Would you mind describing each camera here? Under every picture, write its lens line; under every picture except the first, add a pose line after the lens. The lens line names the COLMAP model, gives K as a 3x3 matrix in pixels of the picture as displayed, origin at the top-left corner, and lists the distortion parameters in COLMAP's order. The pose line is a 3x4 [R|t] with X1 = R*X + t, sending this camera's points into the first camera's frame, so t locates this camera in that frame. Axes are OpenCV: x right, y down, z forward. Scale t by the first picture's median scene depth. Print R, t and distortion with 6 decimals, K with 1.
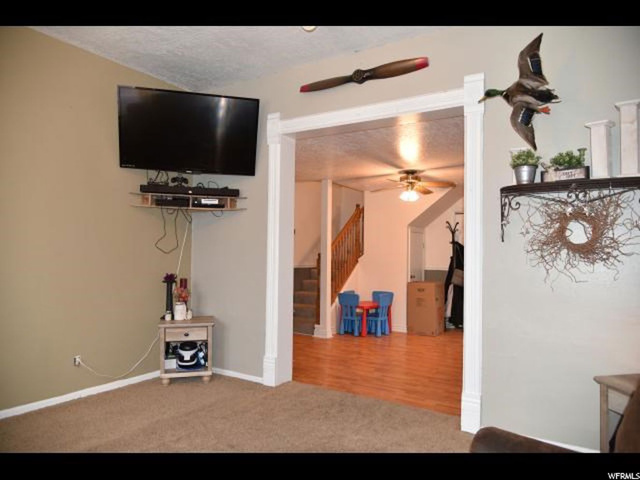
lens RADIAL K [[437.8, 0, 318.2], [0, 437.8, 244.2], [0, 0, 1]] dist [-0.032087, 0.003376]
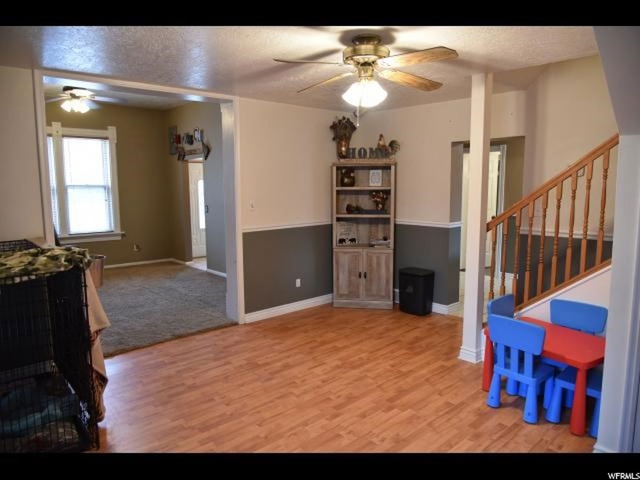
lens RADIAL K [[437.8, 0, 323.9], [0, 437.8, 241.2], [0, 0, 1]] dist [-0.032087, 0.003376]
pose [[-0.255036, 0.106678, -0.961029, 0.964555], [0.023957, 0.994287, 0.104013, -0.008401], [0.966635, 0.003503, -0.256135, 1.537276]]
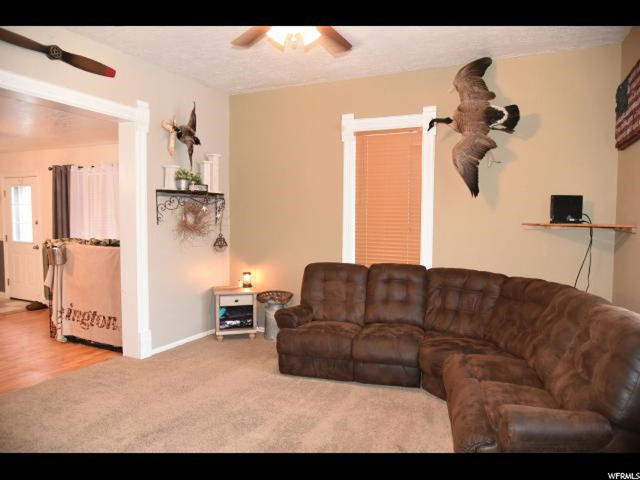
lens RADIAL K [[437.8, 0, 315.3], [0, 437.8, 241.3], [0, 0, 1]] dist [-0.032087, 0.003376]
pose [[-0.126604, -0.074015, 0.989188, -0.824230], [-0.037416, 0.996859, 0.069800, -0.053318], [-0.991247, -0.028174, -0.128976, 0.476715]]
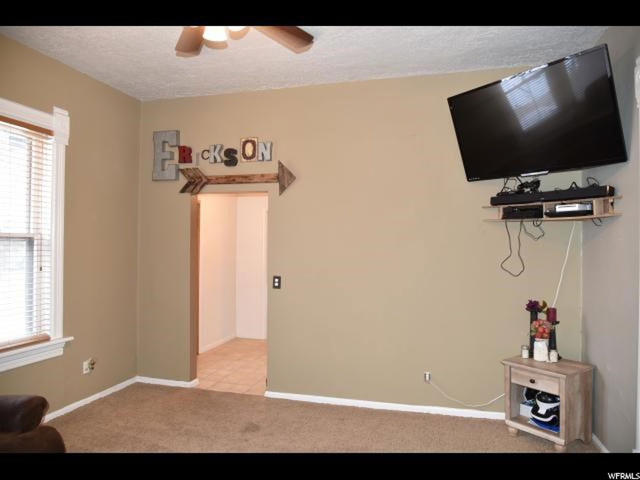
lens RADIAL K [[437.8, 0, 316.1], [0, 437.8, 242.9], [0, 0, 1]] dist [-0.032087, 0.003376]
pose [[0.309014, -0.012741, -0.950972, 0.318628], [0.020999, 0.999758, -0.006571, -0.044737], [0.950826, -0.017939, 0.309207, 0.382764]]
